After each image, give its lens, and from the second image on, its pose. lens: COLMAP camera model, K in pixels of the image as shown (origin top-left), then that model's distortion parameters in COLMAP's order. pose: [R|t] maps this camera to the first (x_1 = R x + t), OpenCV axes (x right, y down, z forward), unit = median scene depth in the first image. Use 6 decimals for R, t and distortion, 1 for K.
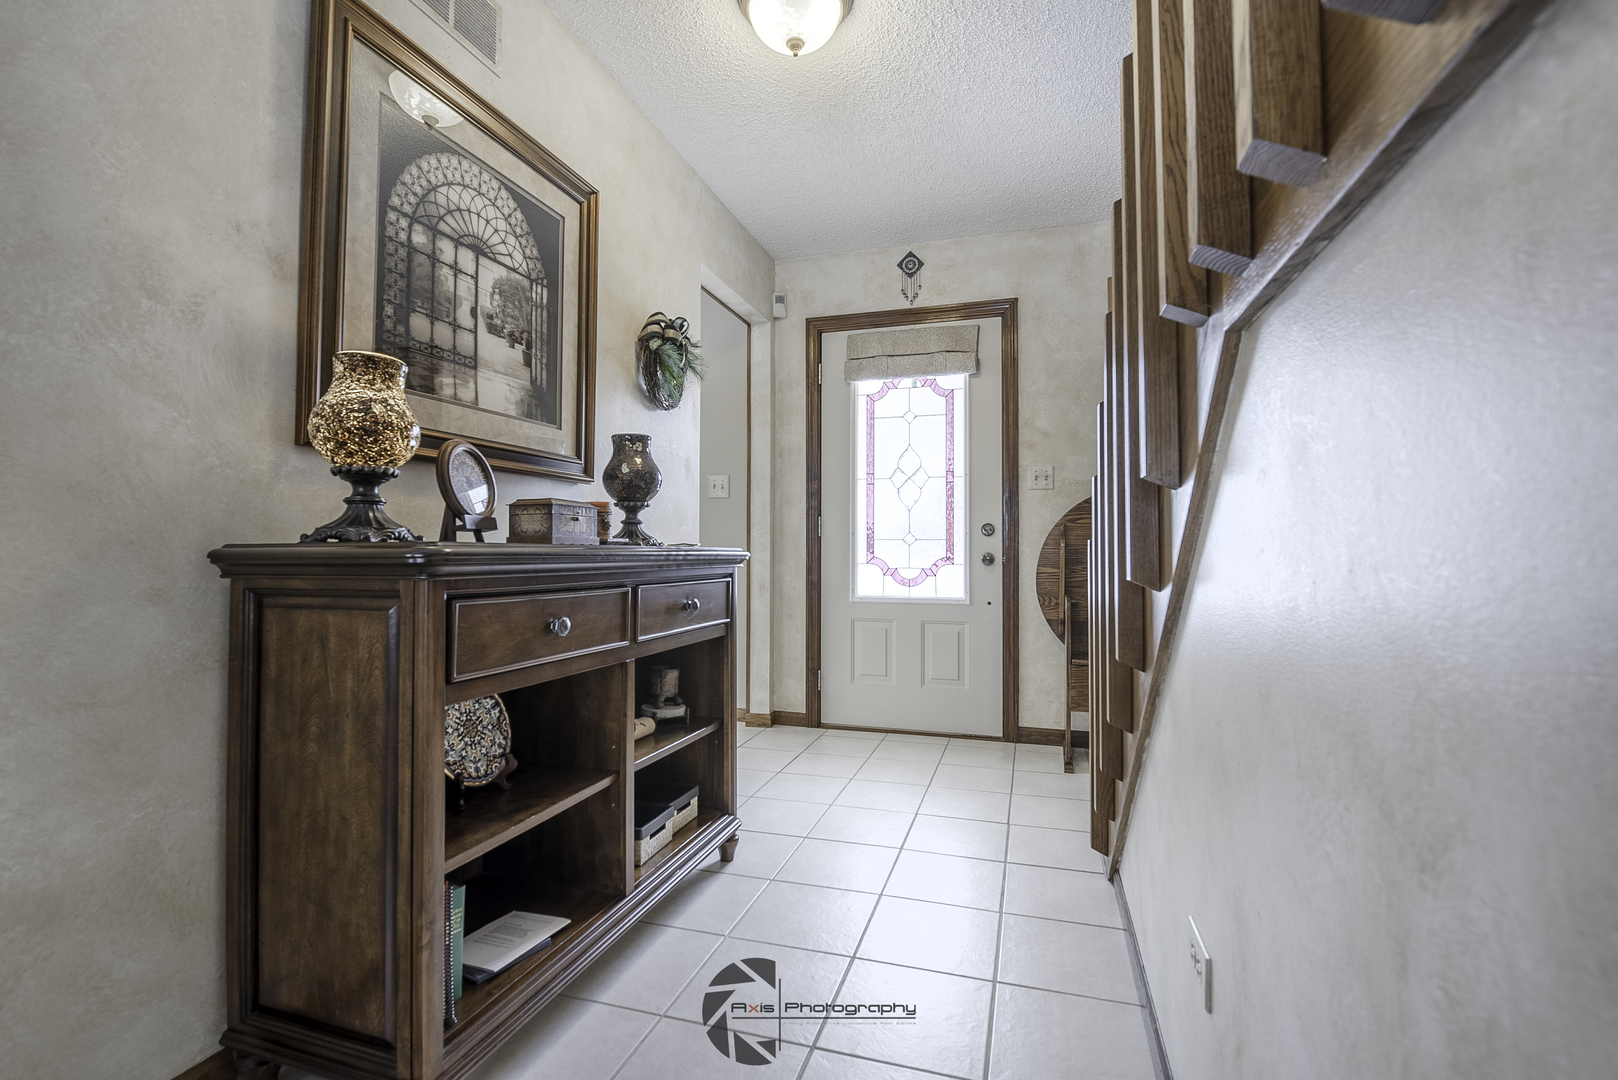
lens RADIAL K [[694.8, 0, 814.0], [0, 694.8, 535.2], [0, 0, 1]] dist [-0.013232, -0.003685]
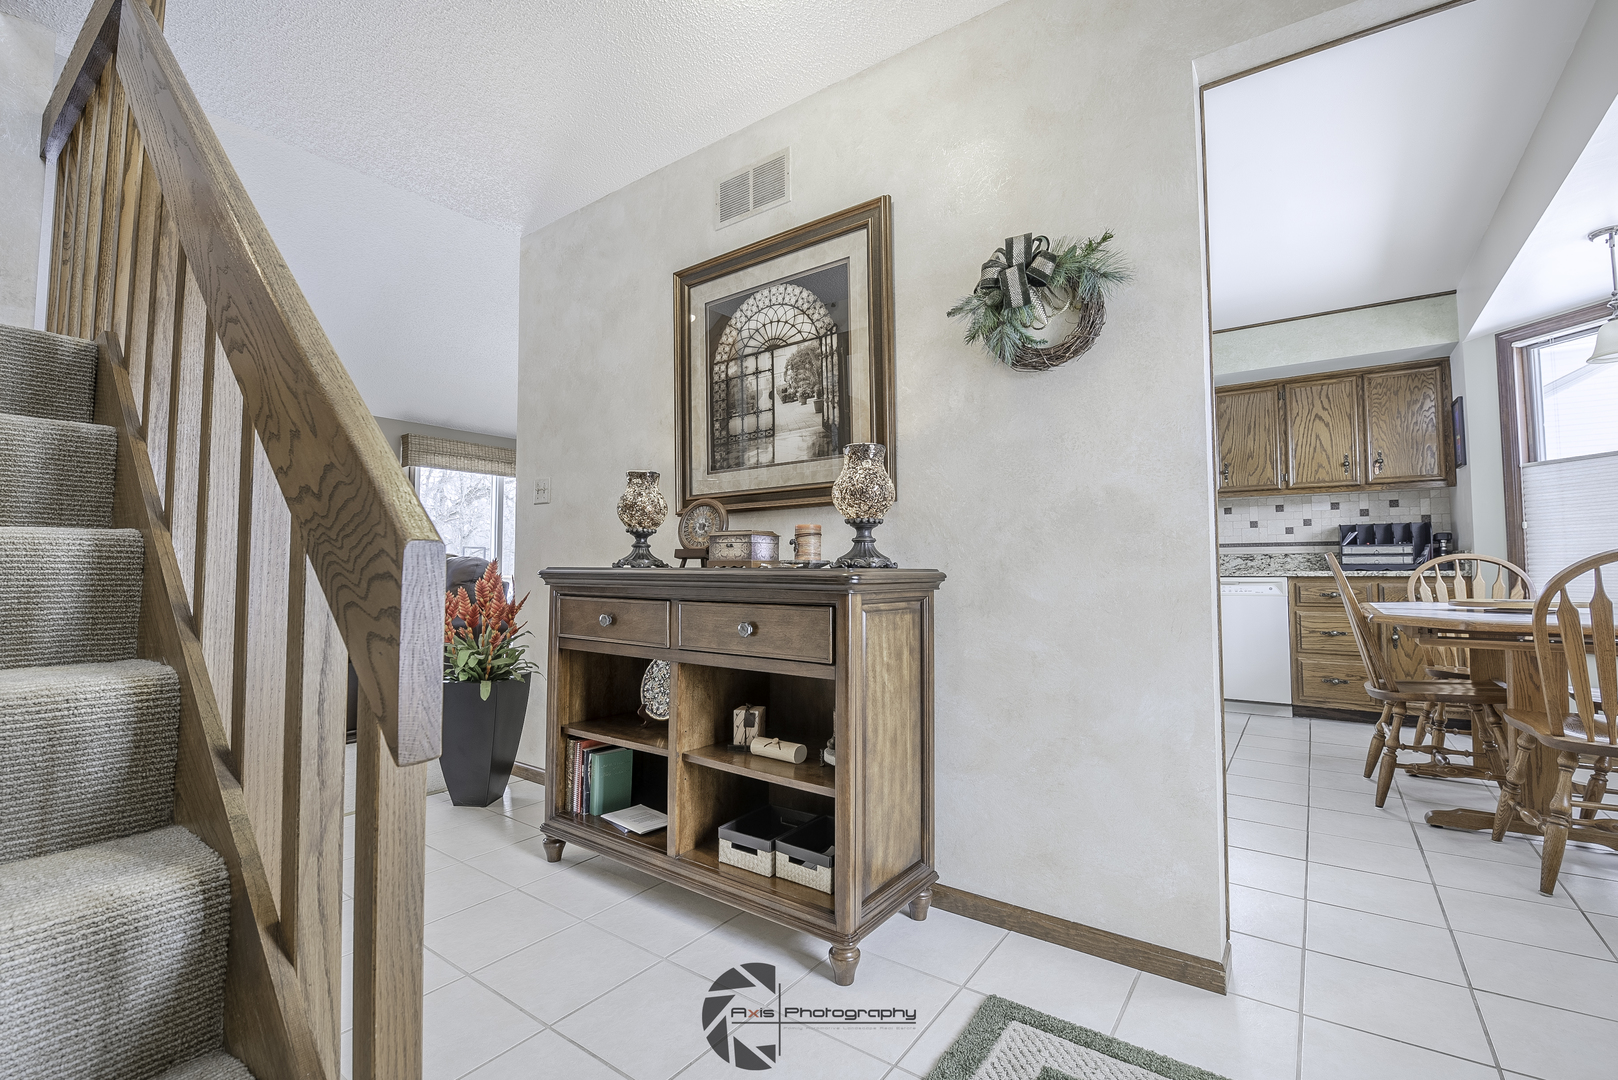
lens RADIAL K [[694.8, 0, 816.7], [0, 694.8, 535.1], [0, 0, 1]] dist [-0.013232, -0.003685]
pose [[-0.304429, -0.048240, -0.951313, 0.753385], [0.019412, 0.998195, -0.056830, 0.029667], [0.952337, -0.035768, -0.302943, 1.474112]]
